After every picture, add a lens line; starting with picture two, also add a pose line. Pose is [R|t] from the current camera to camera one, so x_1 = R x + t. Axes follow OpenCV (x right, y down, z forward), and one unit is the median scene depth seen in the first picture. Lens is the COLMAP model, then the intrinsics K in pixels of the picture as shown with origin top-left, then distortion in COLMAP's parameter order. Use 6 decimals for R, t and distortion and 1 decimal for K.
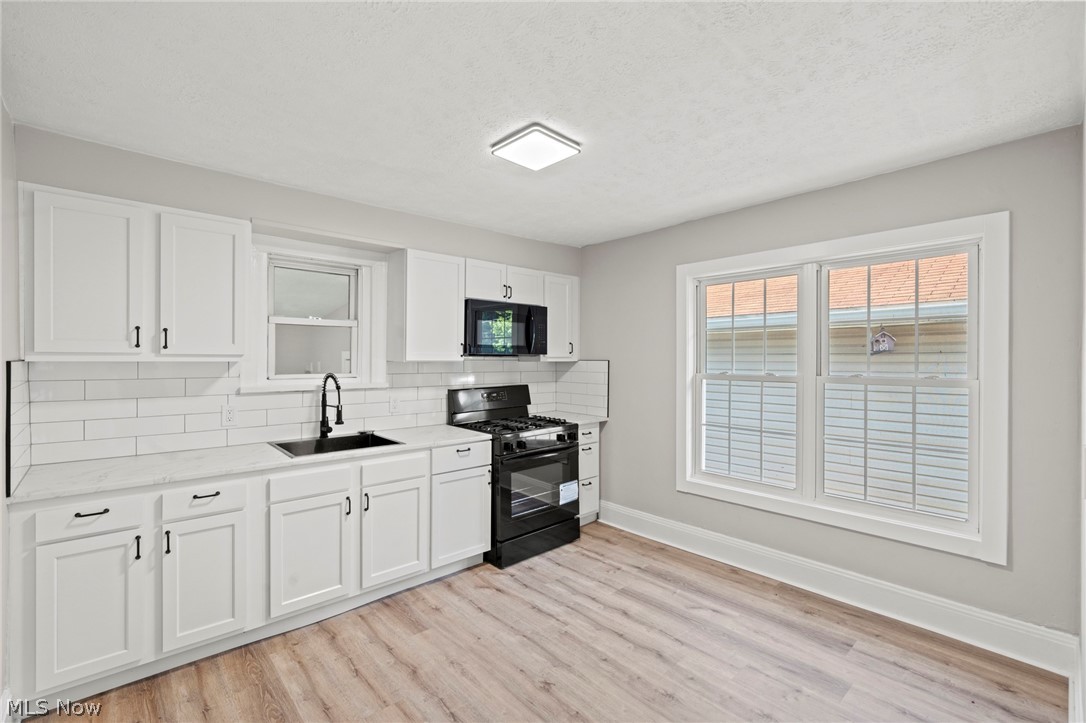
lens RADIAL K [[467.0, 0, 537.8], [0, 467.0, 363.3], [0, 0, 1]] dist [-0.002287, 0.000531]
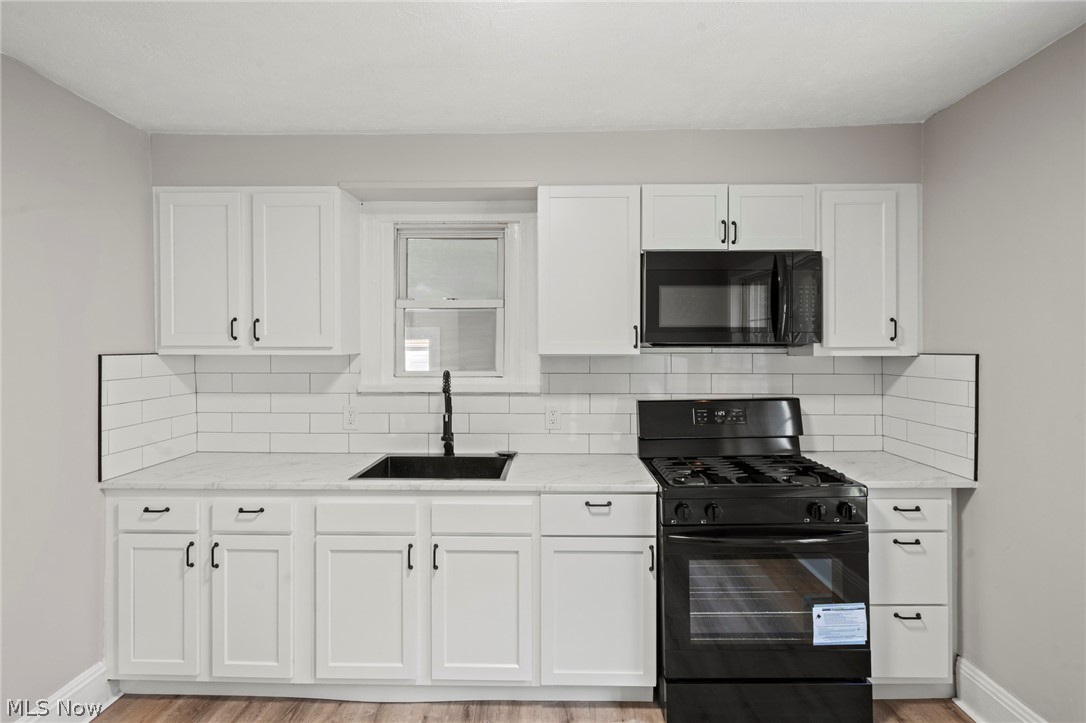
lens RADIAL K [[584.4, 0, 541.3], [0, 584.4, 351.8], [0, 0, 1]] dist [-0.001750, 0.003131]
pose [[0.737208, -0.000436, -0.675666, 0.307408], [-0.004499, 0.999974, -0.005554, -0.004745], [0.675651, 0.007135, 0.737187, 0.416587]]
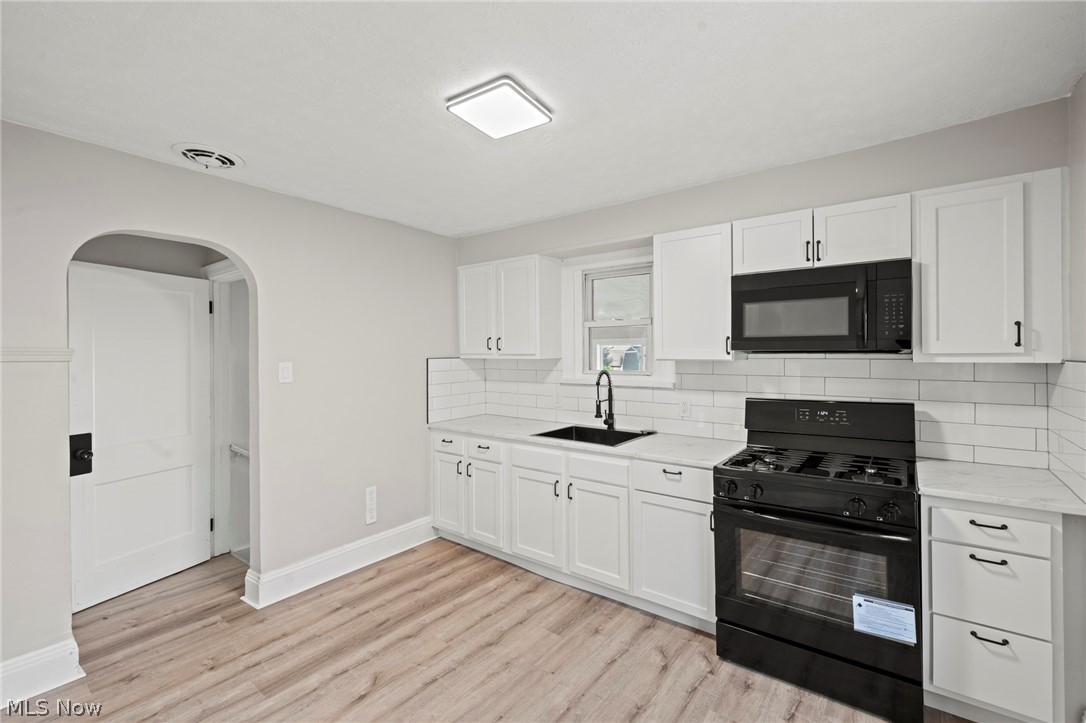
lens RADIAL K [[467.0, 0, 547.7], [0, 467.0, 357.6], [0, 0, 1]] dist [-0.002287, 0.000531]
pose [[0.201993, 0.004520, -0.979377, 0.605094], [-0.006659, 0.999973, 0.003242, -0.010839], [0.979364, 0.005866, 0.202018, 0.661239]]
